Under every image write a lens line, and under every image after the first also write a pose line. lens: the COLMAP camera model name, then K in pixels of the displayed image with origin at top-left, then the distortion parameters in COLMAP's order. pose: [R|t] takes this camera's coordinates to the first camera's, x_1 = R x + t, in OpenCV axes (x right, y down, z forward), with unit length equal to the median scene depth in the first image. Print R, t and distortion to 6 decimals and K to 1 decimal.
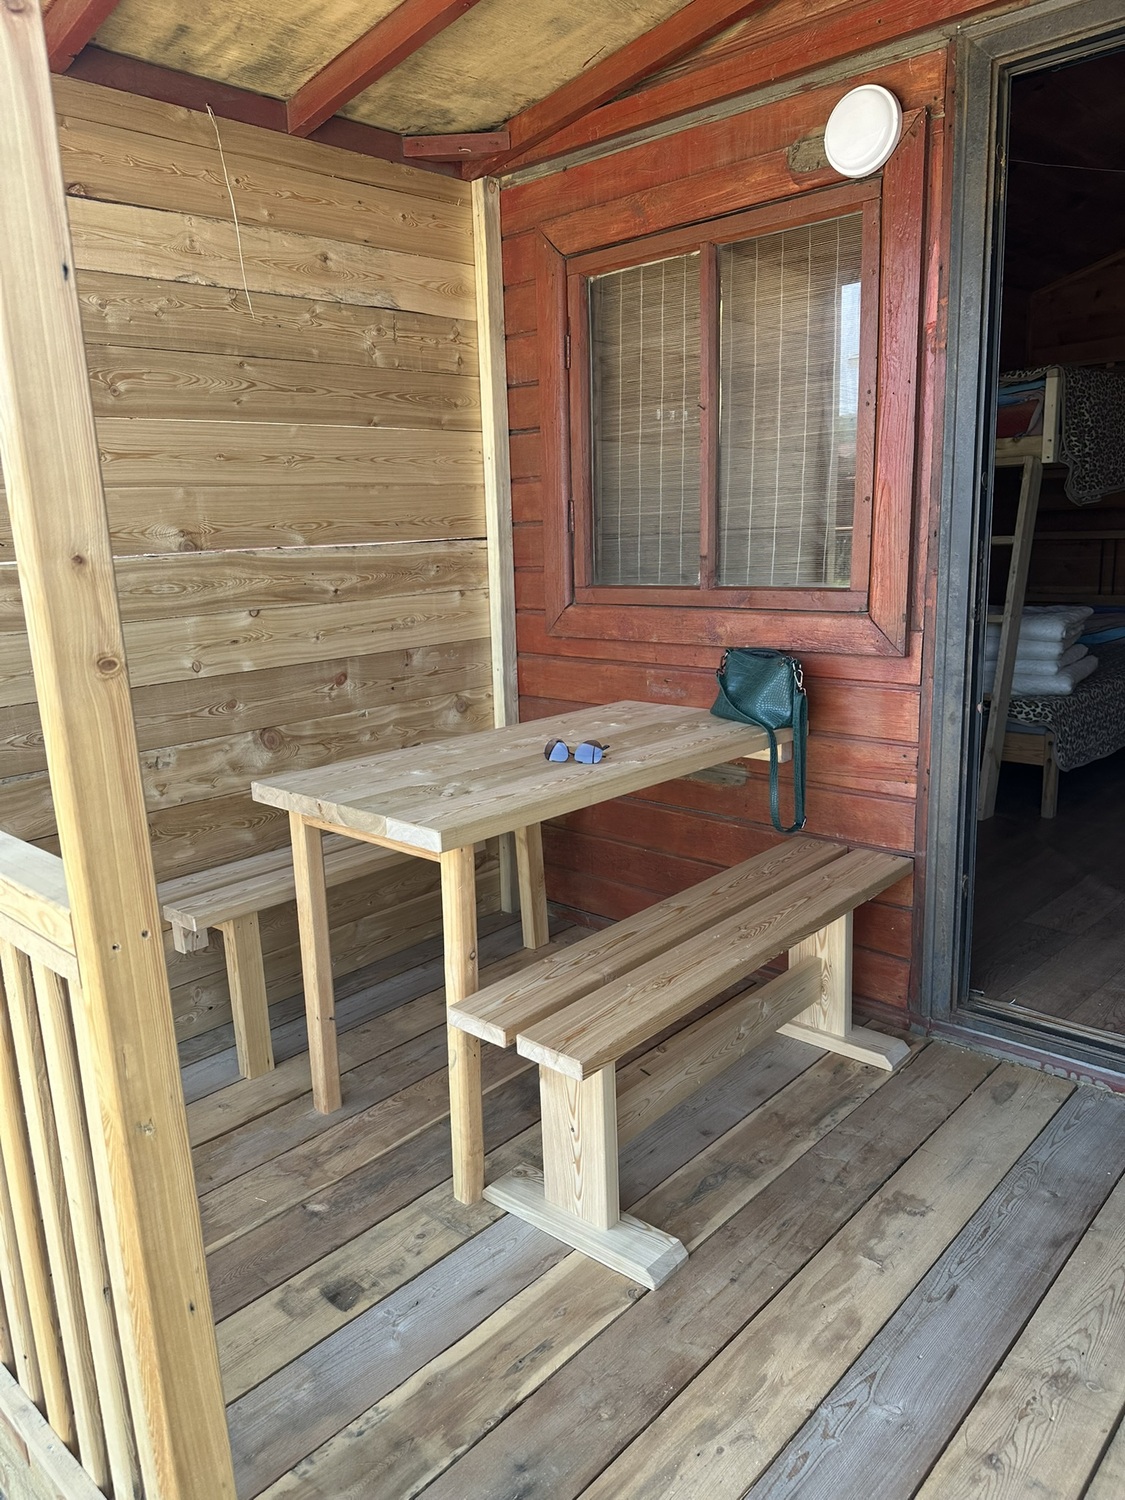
lens RADIAL K [[1062.9, 0, 562.5], [0, 1062.9, 750.0], [0, 0, 1]] dist [-0.002316, -0.000301]
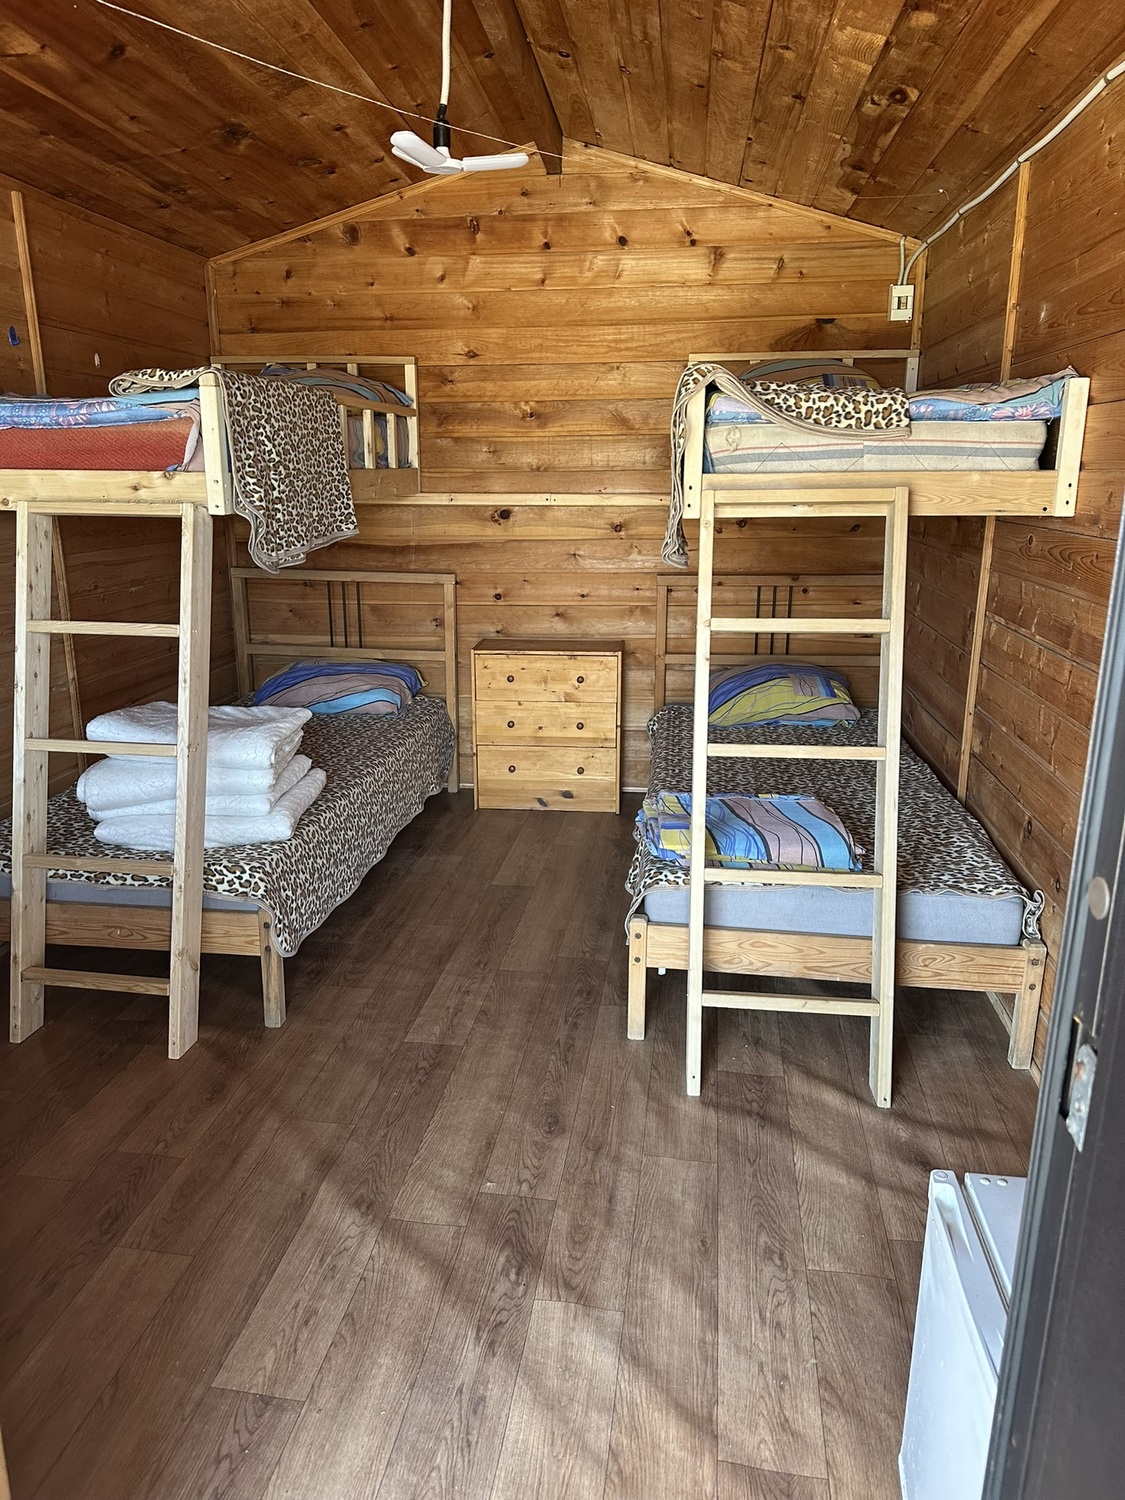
lens RADIAL K [[1040.1, 0, 562.5], [0, 1040.1, 750.0], [0, 0, 1]] dist [-0.002152, -0.003040]
pose [[0.794957, -0.108396, 0.596903, 0.223549], [0.087205, 0.994107, 0.064387, -0.146881], [-0.600365, 0.000868, 0.799726, 0.348107]]
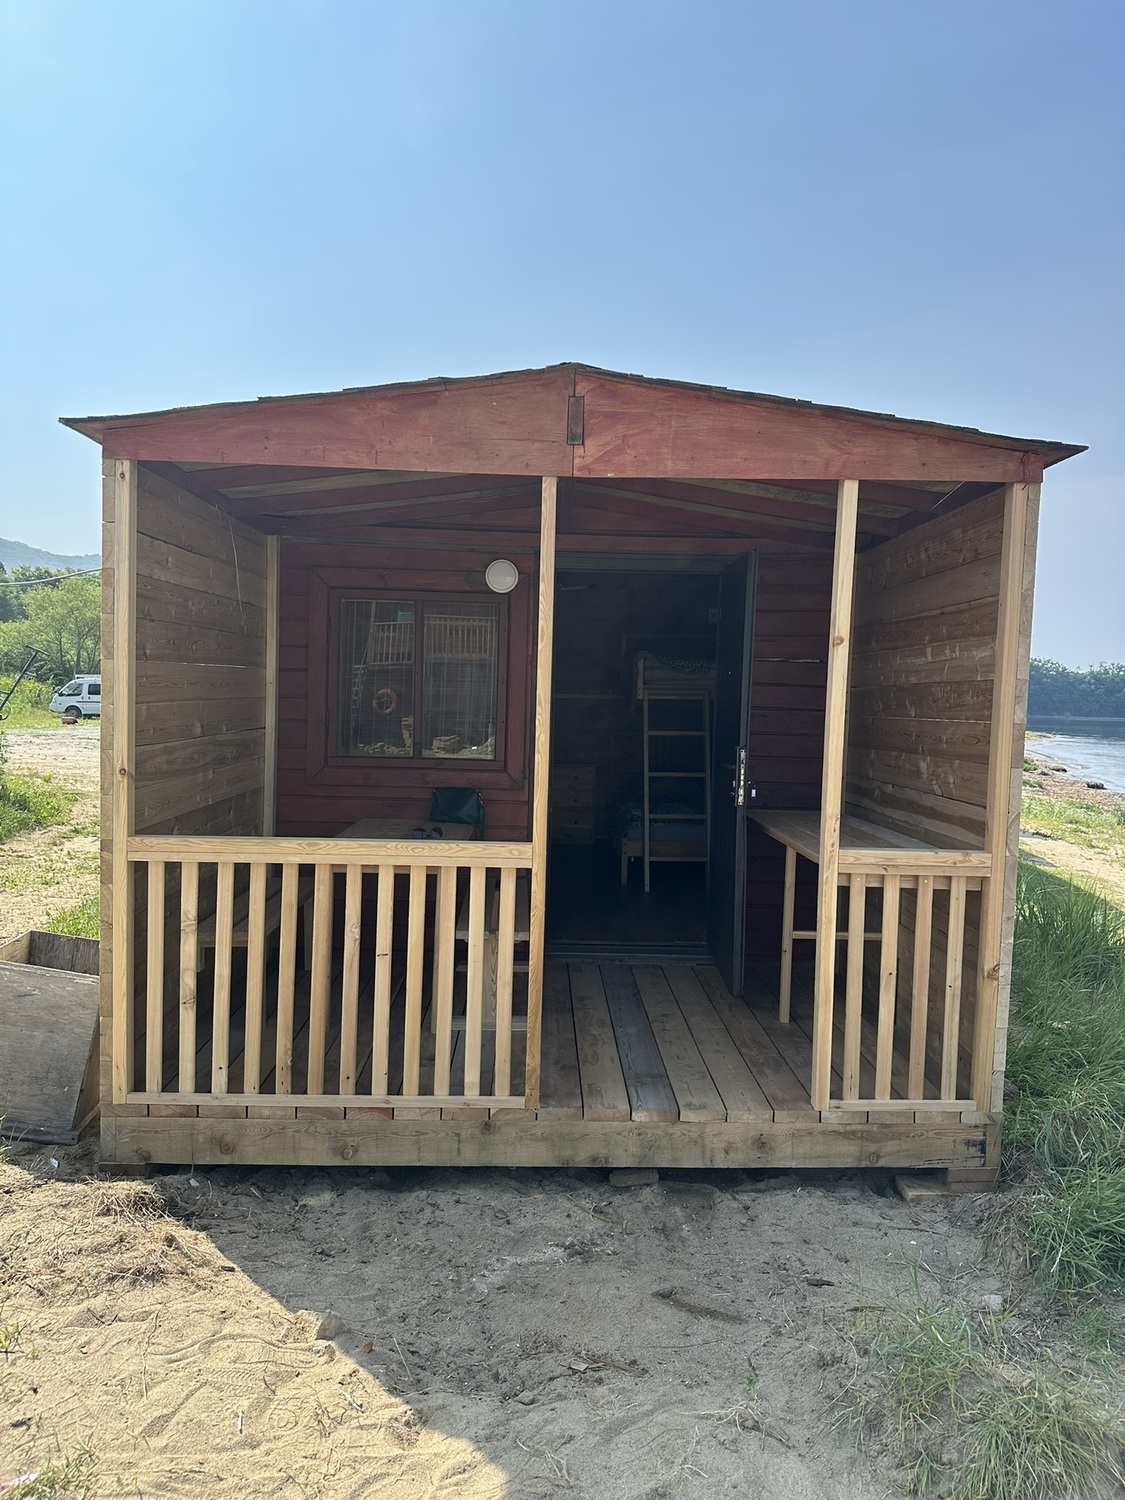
lens RADIAL K [[1040.1, 0, 562.5], [0, 1040.1, 750.0], [0, 0, 1]] dist [-0.002152, -0.003040]
pose [[0.714694, 0.017937, 0.699208, -0.744910], [0.097105, 0.987445, -0.124588, 0.073647], [-0.692664, 0.156939, 0.703979, -0.413586]]
